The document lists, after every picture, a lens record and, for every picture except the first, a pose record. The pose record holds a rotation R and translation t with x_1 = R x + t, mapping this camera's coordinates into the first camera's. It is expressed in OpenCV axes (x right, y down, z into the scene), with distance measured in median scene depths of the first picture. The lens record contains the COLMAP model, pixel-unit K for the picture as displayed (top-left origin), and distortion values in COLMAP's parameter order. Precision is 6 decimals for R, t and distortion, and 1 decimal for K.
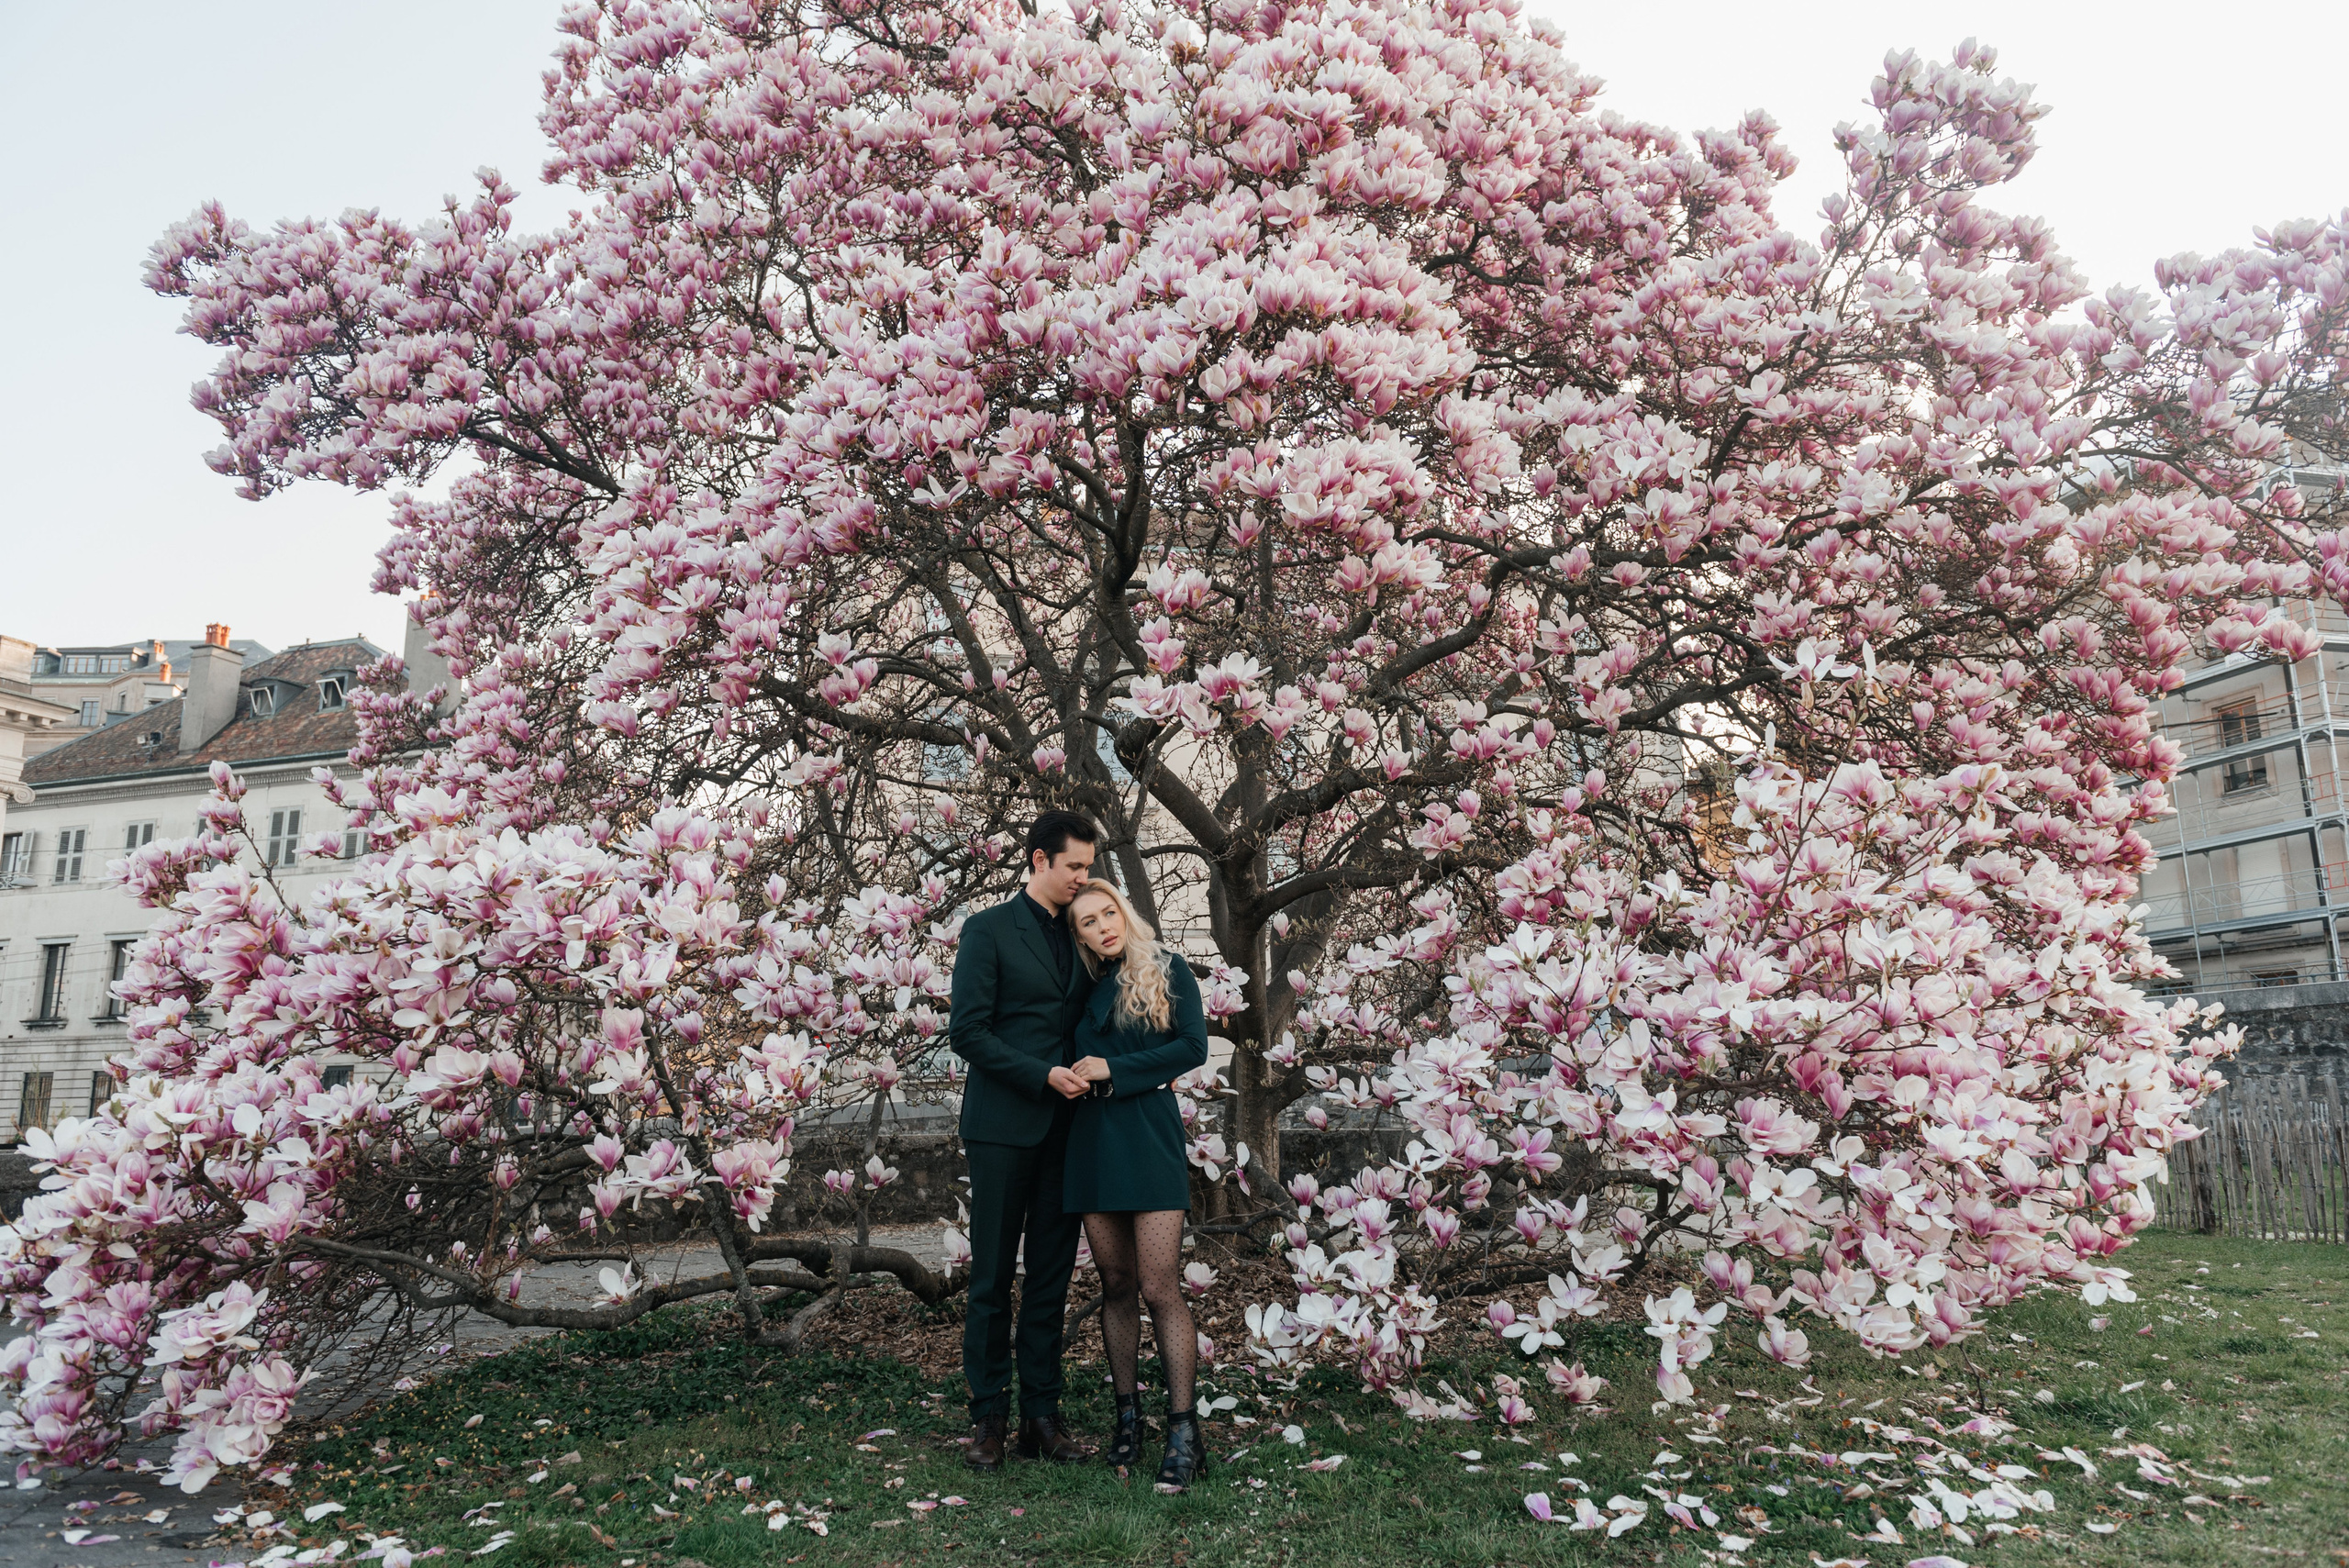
lens RADIAL K [[1886.2, 0, 1174.5], [0, 1886.2, 784.0], [0, 0, 1]] dist [0.048463, -0.004751]
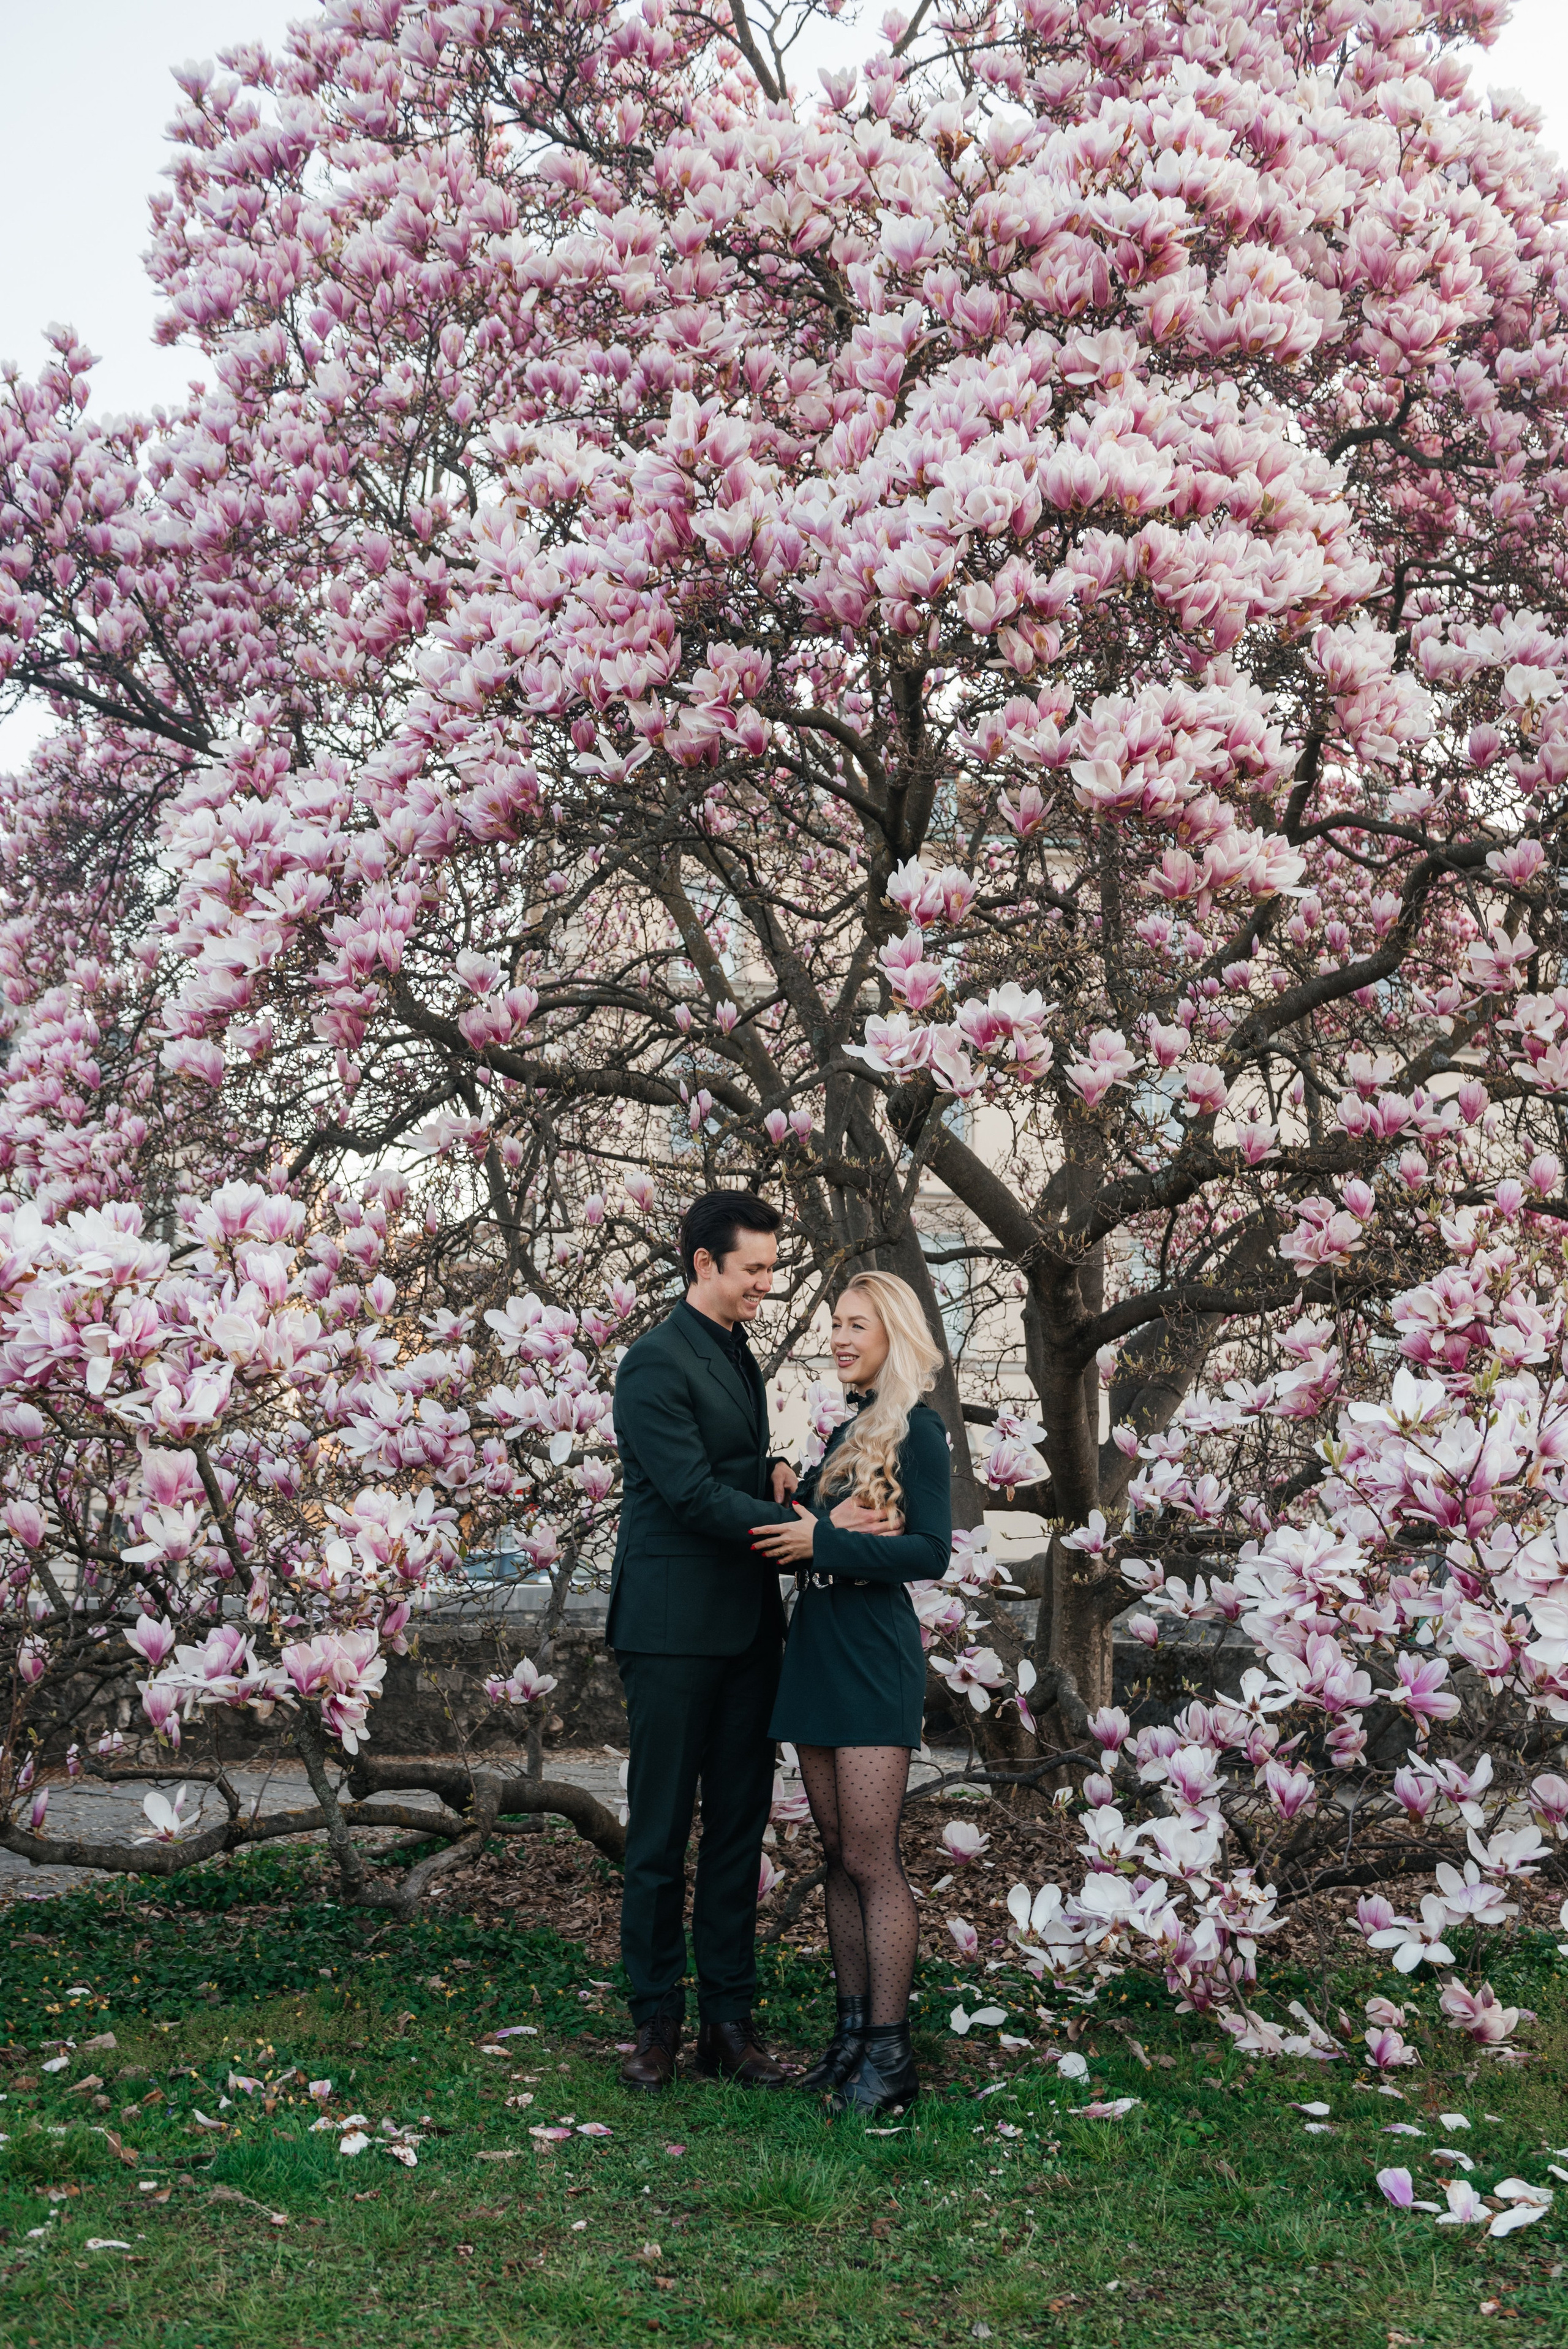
lens RADIAL K [[2503.8, 0, 1058.7], [0, 2503.8, 1197.8], [0, 0, 1]] dist [0.029338, 0.024205]
pose [[0.993733, 0.021355, -0.109717, 0.153703], [-0.019585, 0.999661, 0.017182, -0.004400], [0.110046, -0.014926, 0.993814, 0.050482]]
